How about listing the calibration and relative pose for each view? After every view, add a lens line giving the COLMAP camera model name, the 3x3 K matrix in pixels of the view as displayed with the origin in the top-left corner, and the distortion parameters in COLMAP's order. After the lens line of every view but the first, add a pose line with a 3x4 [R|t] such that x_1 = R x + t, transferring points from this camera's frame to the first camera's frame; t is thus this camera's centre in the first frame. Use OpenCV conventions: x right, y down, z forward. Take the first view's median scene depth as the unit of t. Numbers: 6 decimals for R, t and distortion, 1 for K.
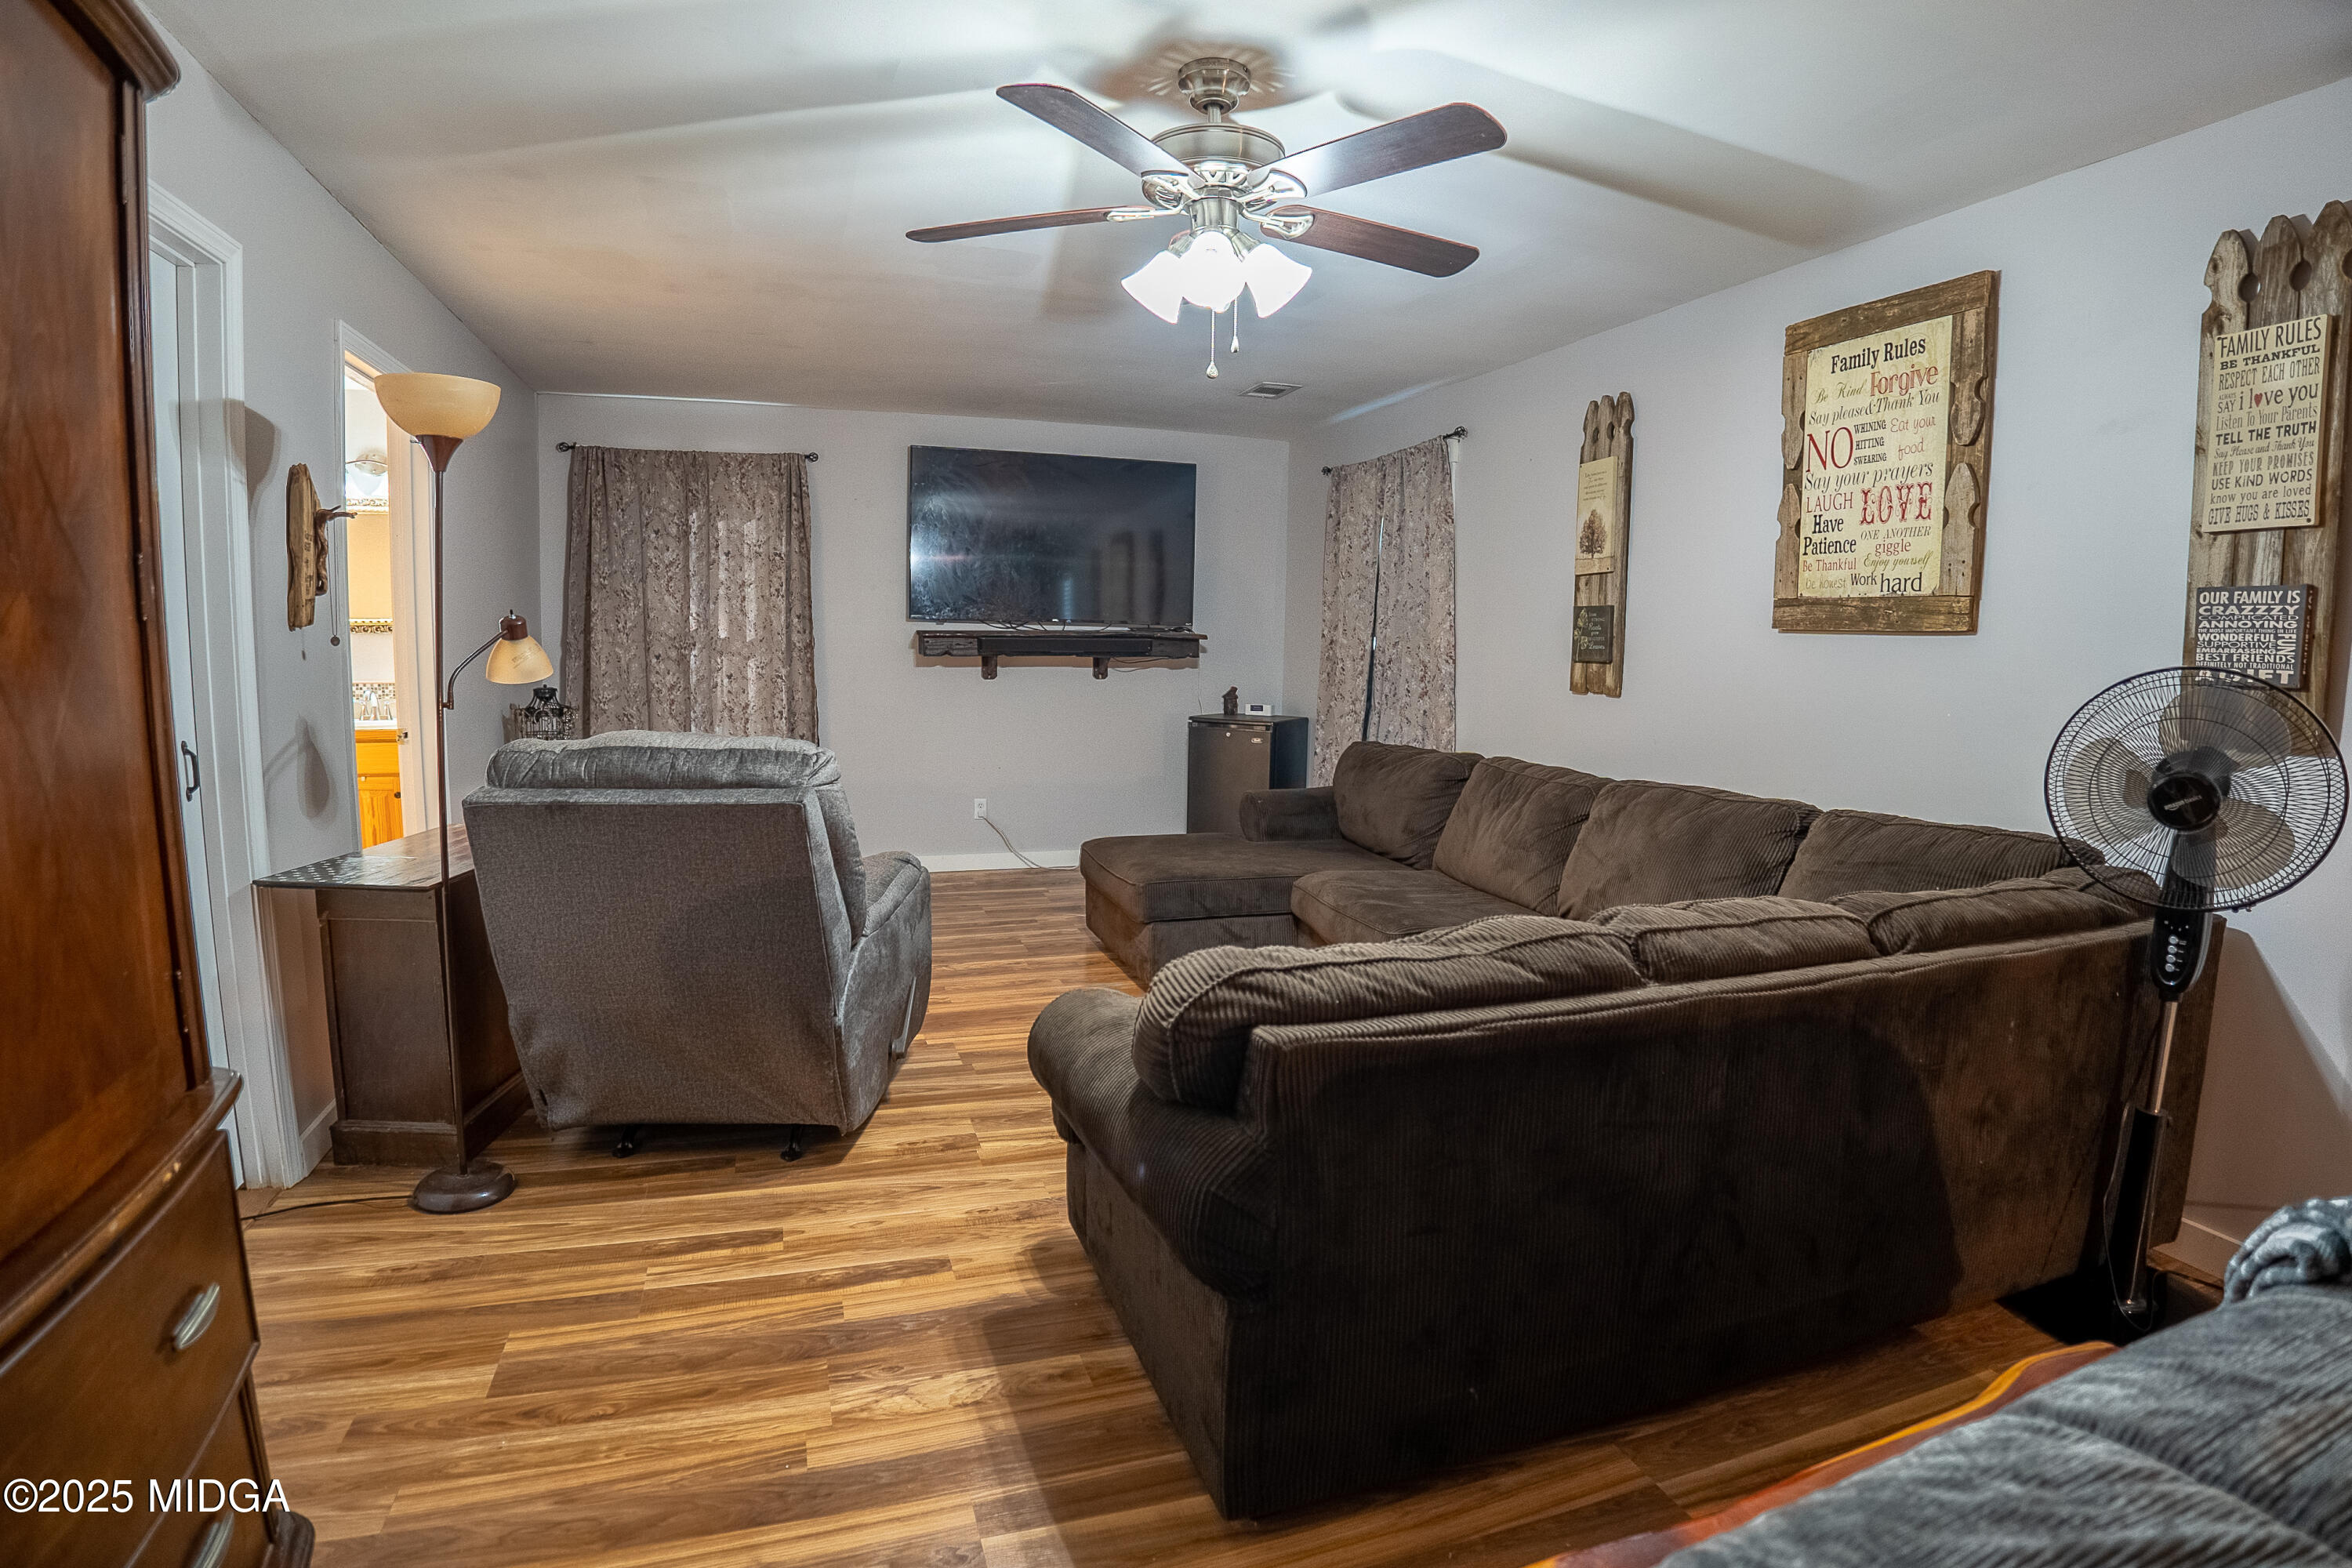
lens RADIAL K [[1154.3, 0, 1168.9], [0, 1154.3, 776.2], [0, 0, 1]] dist [-0.106790, 0.019805]
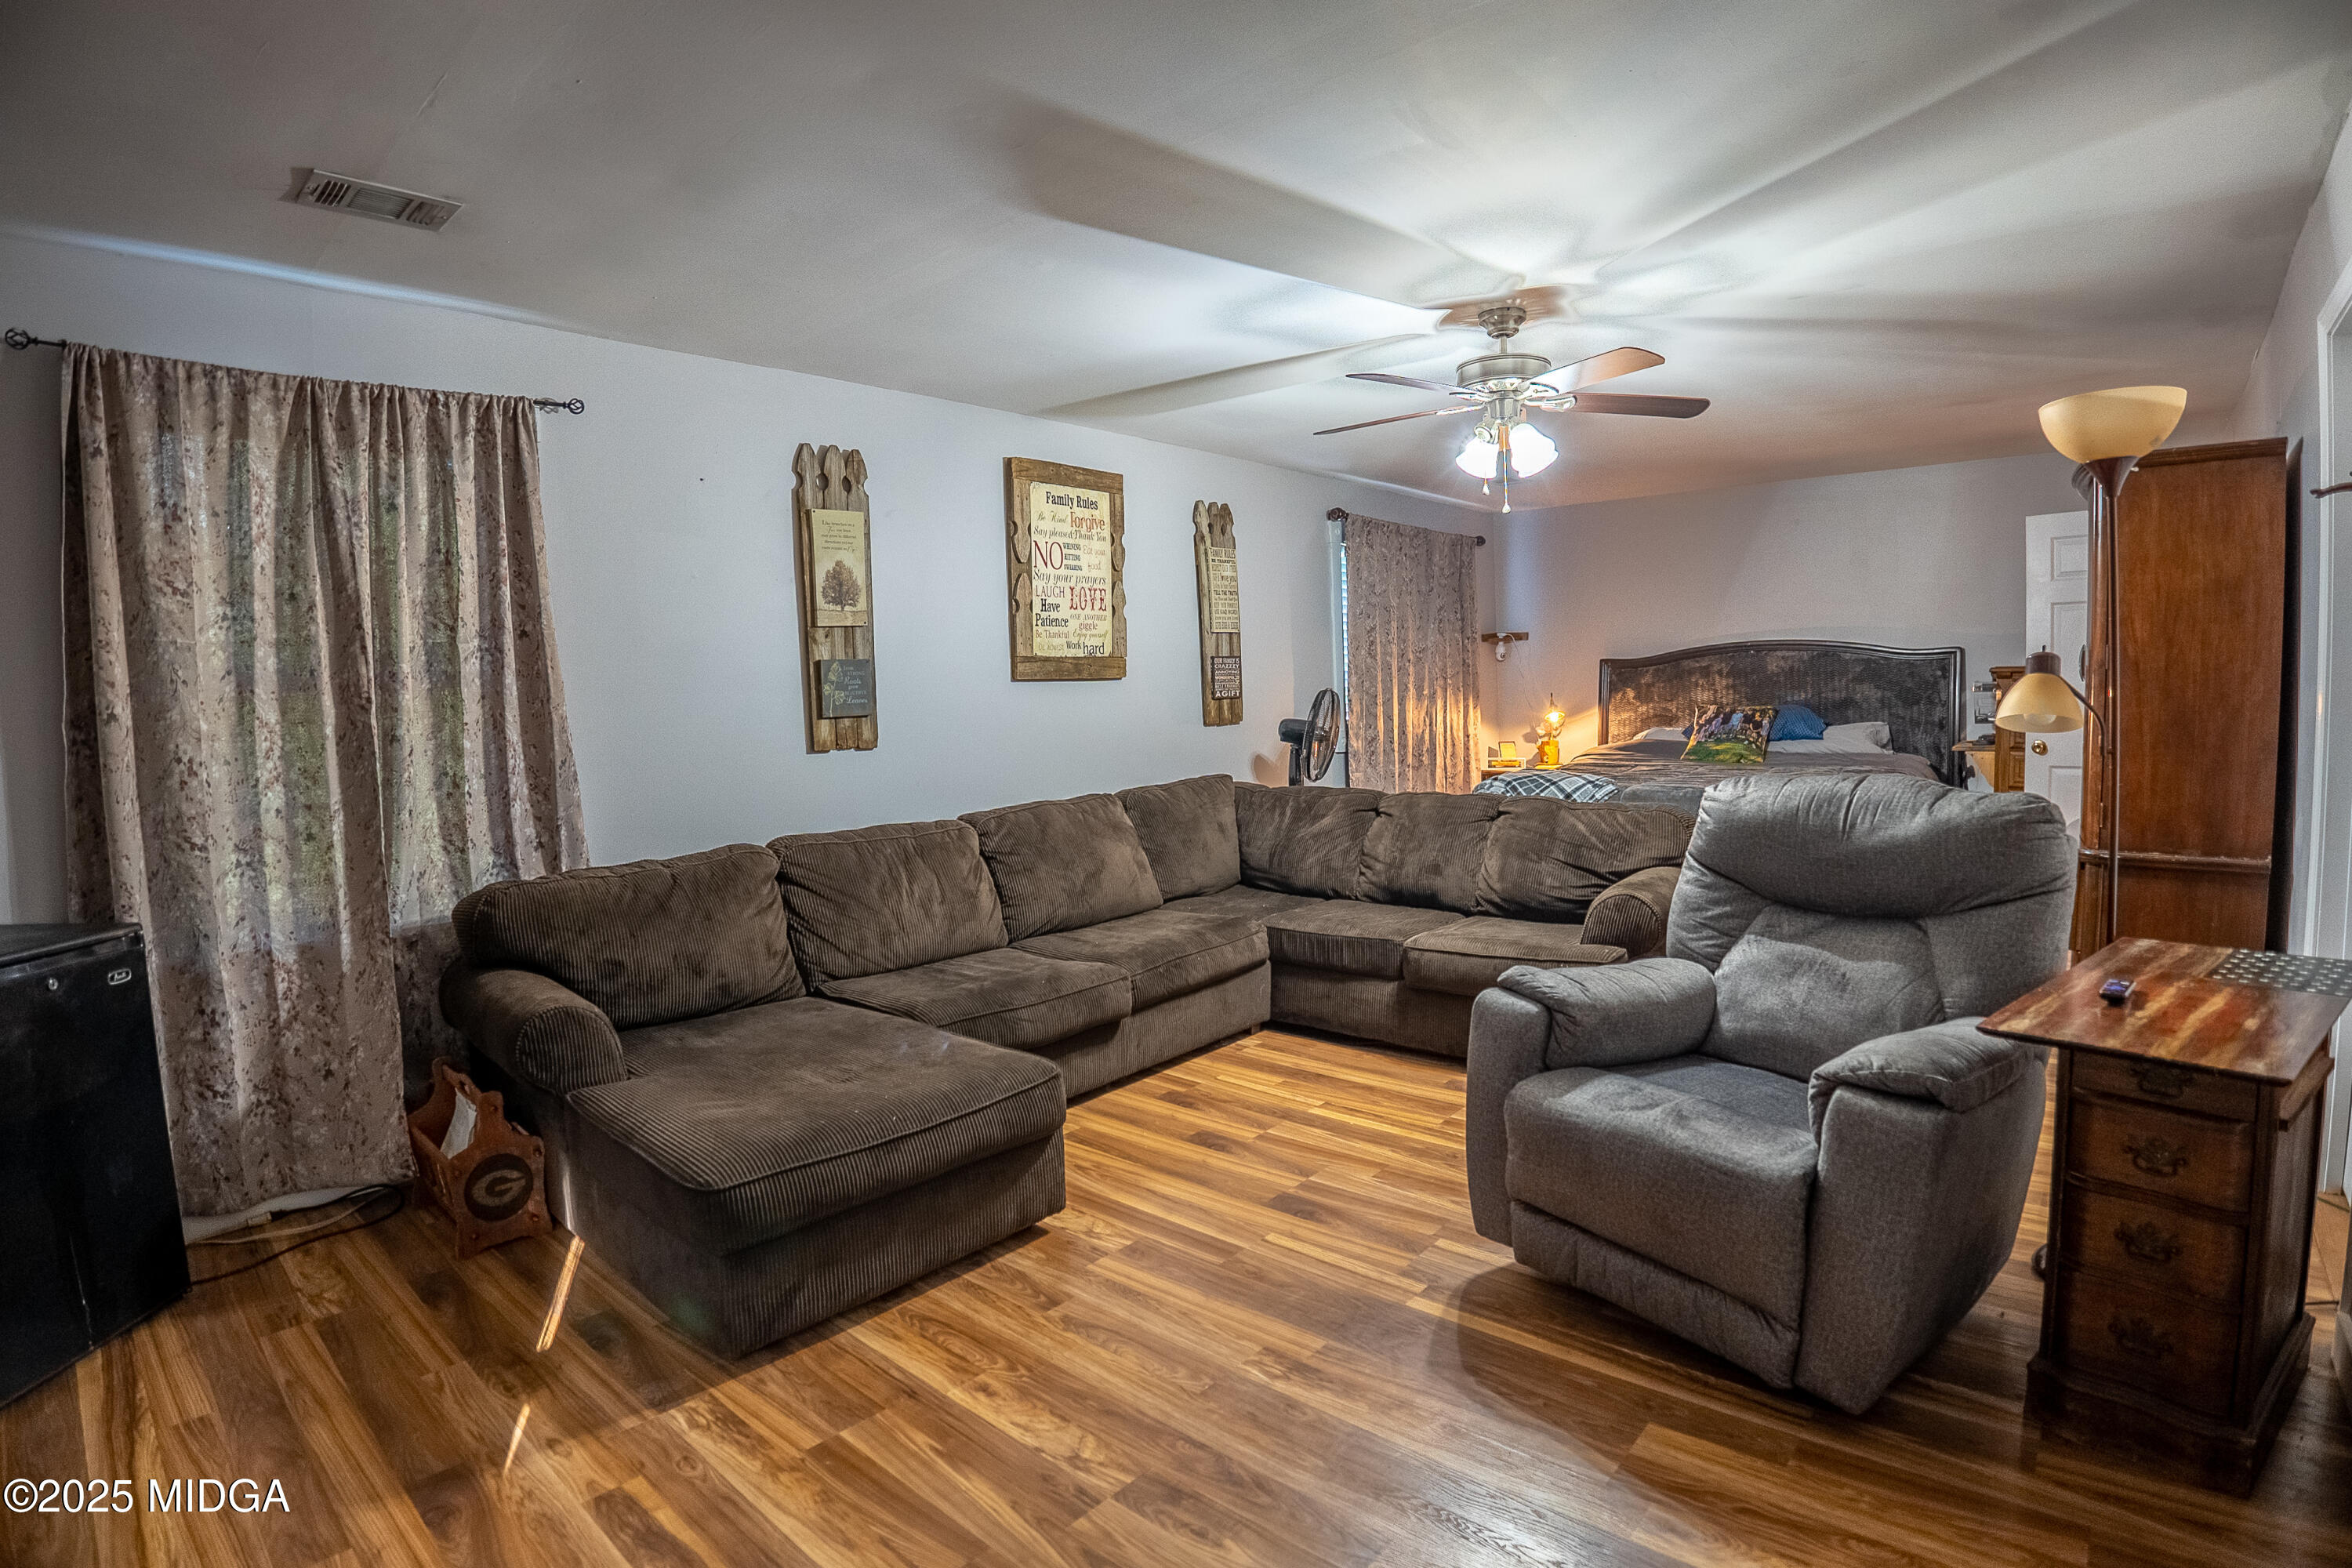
lens RADIAL K [[1154.3, 0, 1168.9], [0, 1154.3, 776.2], [0, 0, 1]] dist [-0.106790, 0.019805]
pose [[-0.489657, -0.064480, 0.869528, -0.823002], [0.126649, 0.981425, 0.144098, -0.209432], [-0.862668, 0.180684, -0.472396, 1.644876]]
